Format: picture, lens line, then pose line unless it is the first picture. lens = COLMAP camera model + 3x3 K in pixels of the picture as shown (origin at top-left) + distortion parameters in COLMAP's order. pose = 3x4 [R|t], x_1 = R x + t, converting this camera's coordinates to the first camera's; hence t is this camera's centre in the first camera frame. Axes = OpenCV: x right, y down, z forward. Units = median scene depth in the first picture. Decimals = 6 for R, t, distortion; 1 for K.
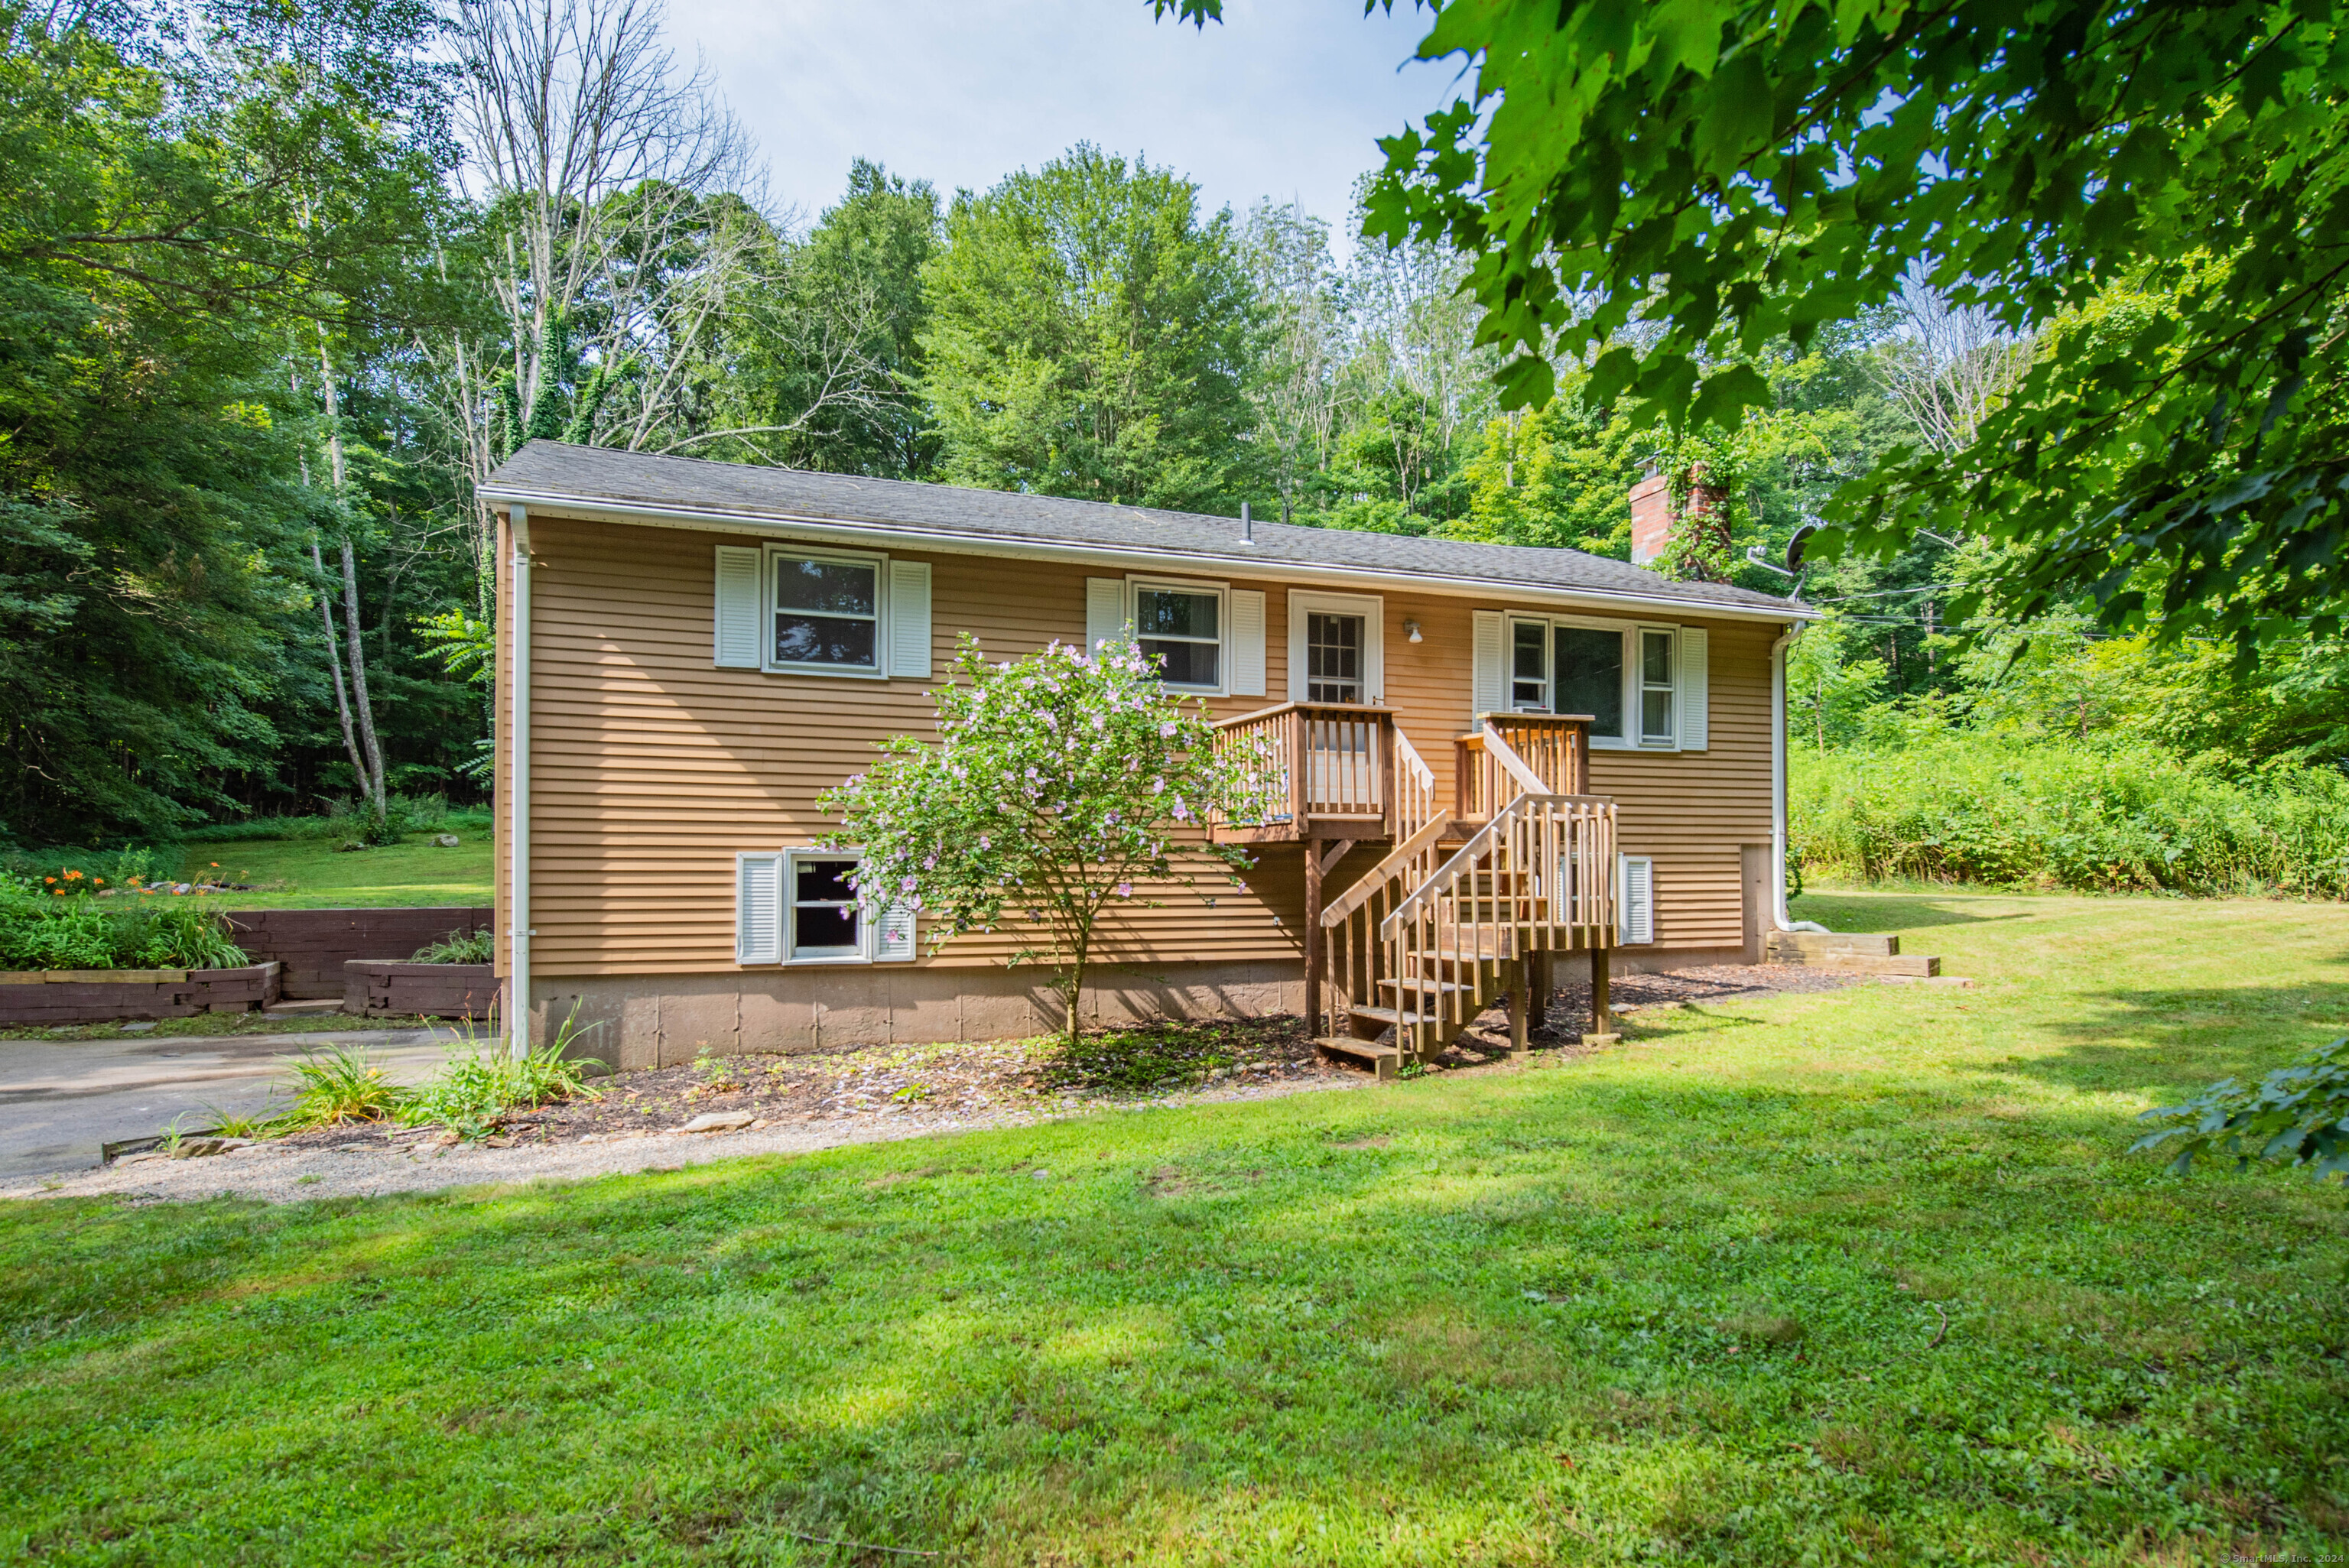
lens RADIAL K [[1383.5, 0, 1172.8], [0, 1383.5, 850.8], [0, 0, 1]] dist [-0.008374, 0.000657]
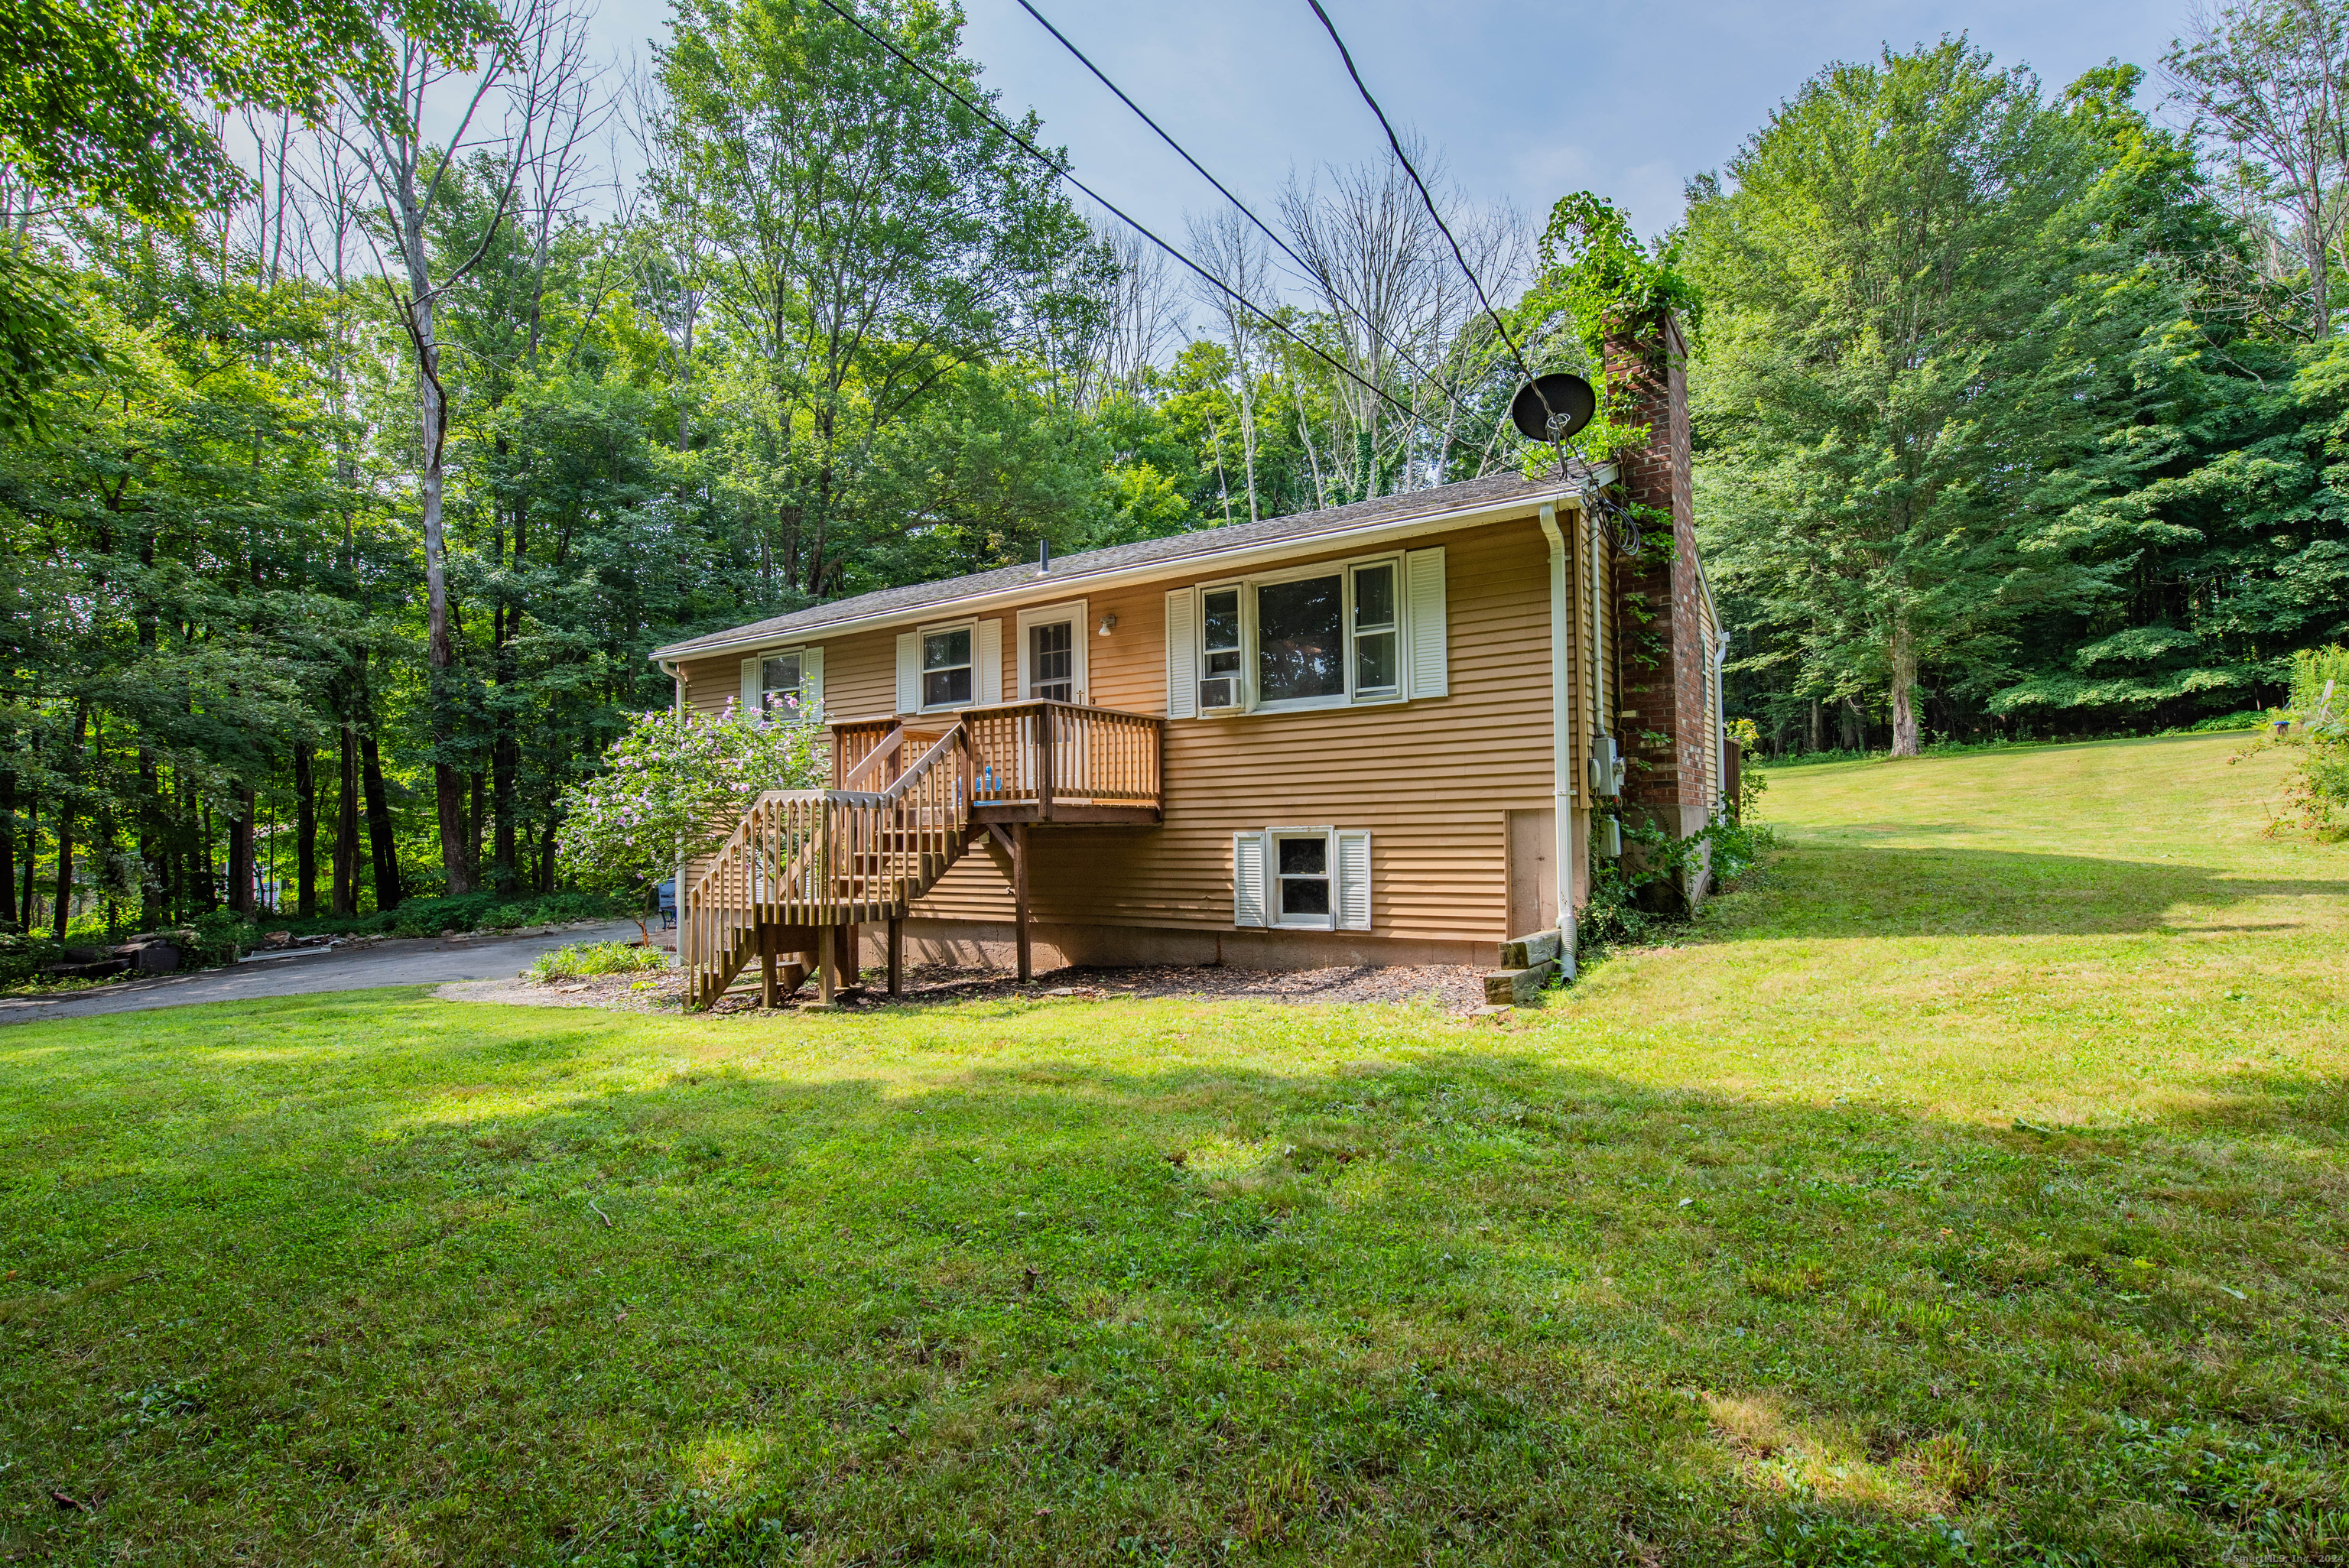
lens RADIAL K [[1104.4, 0, 1173.9], [0, 1104.4, 796.7], [0, 0, 1]] dist [0.001541, -0.000026]
pose [[0.568289, -0.035863, -0.822047, 0.867507], [0.026637, 0.999328, -0.025183, -0.002087], [0.822398, -0.007586, 0.568862, 0.529380]]
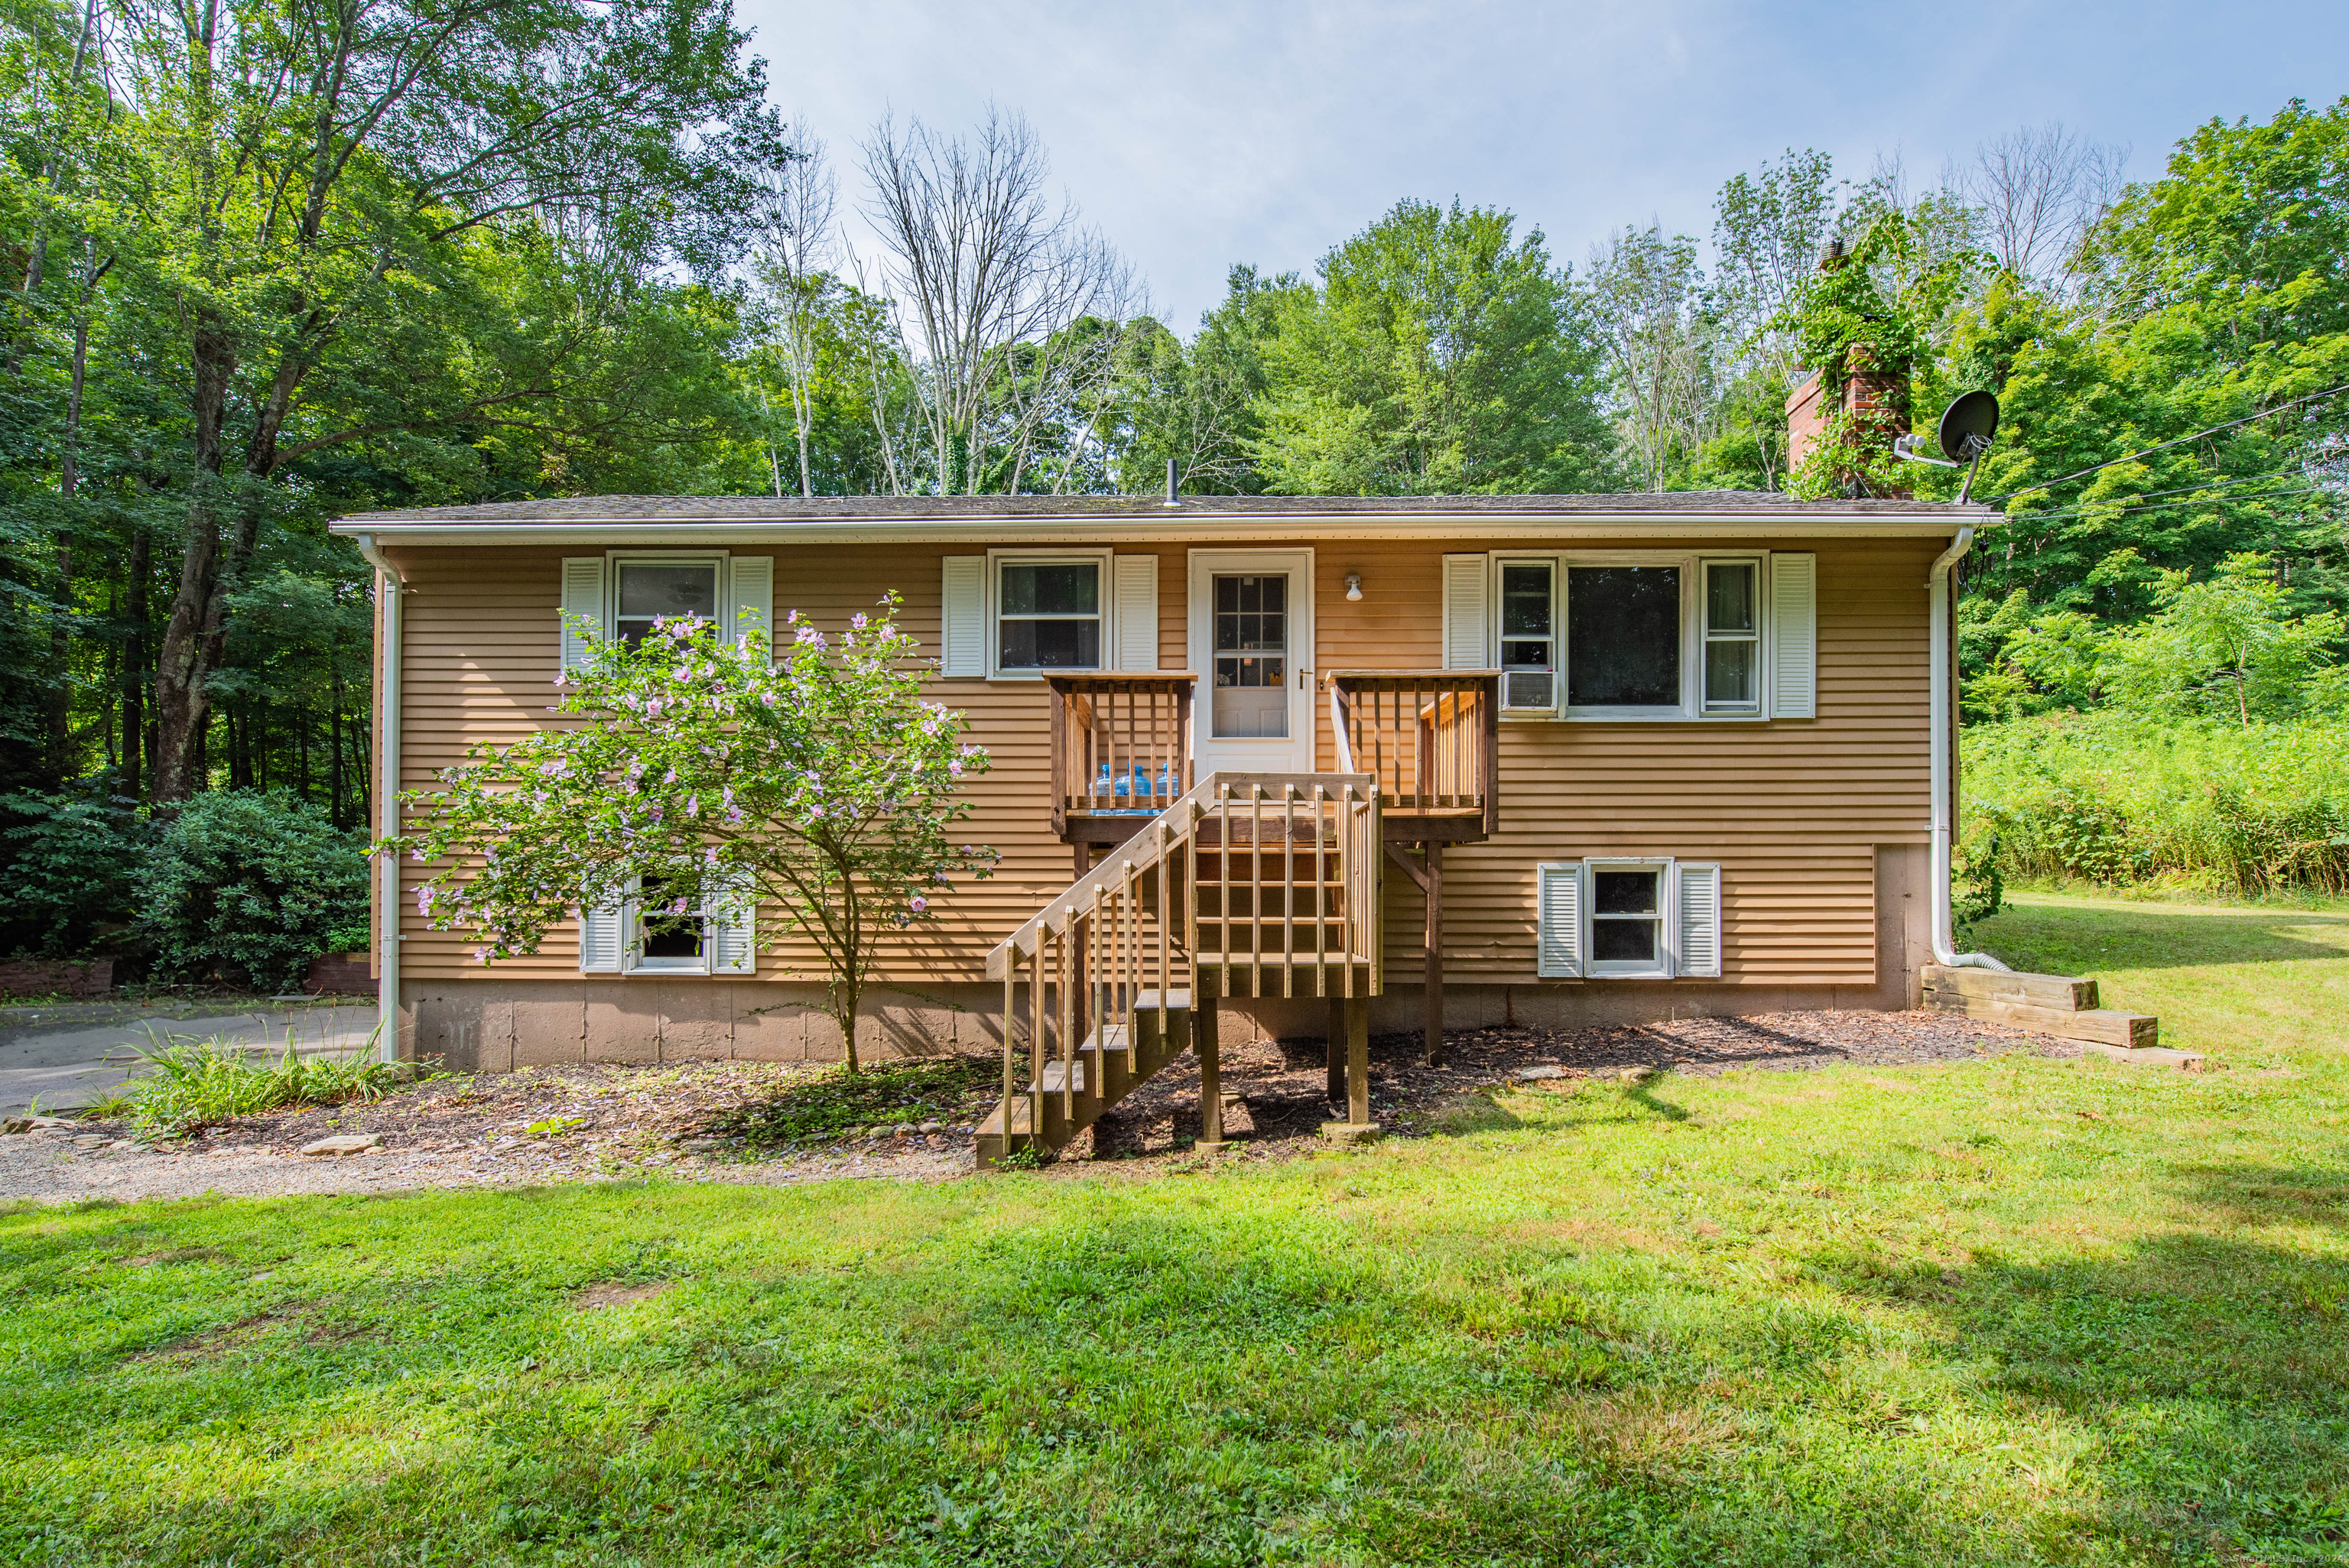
lens RADIAL K [[1124.4, 0, 1210.7], [0, 1124.4, 869.9], [0, 0, 1]] dist [-0.012121, -0.001992]
pose [[0.922024, -0.001123, -0.387132, 0.337532], [0.004616, 0.999957, 0.008093, 0.002284], [0.387106, -0.009249, 0.921989, 0.341058]]
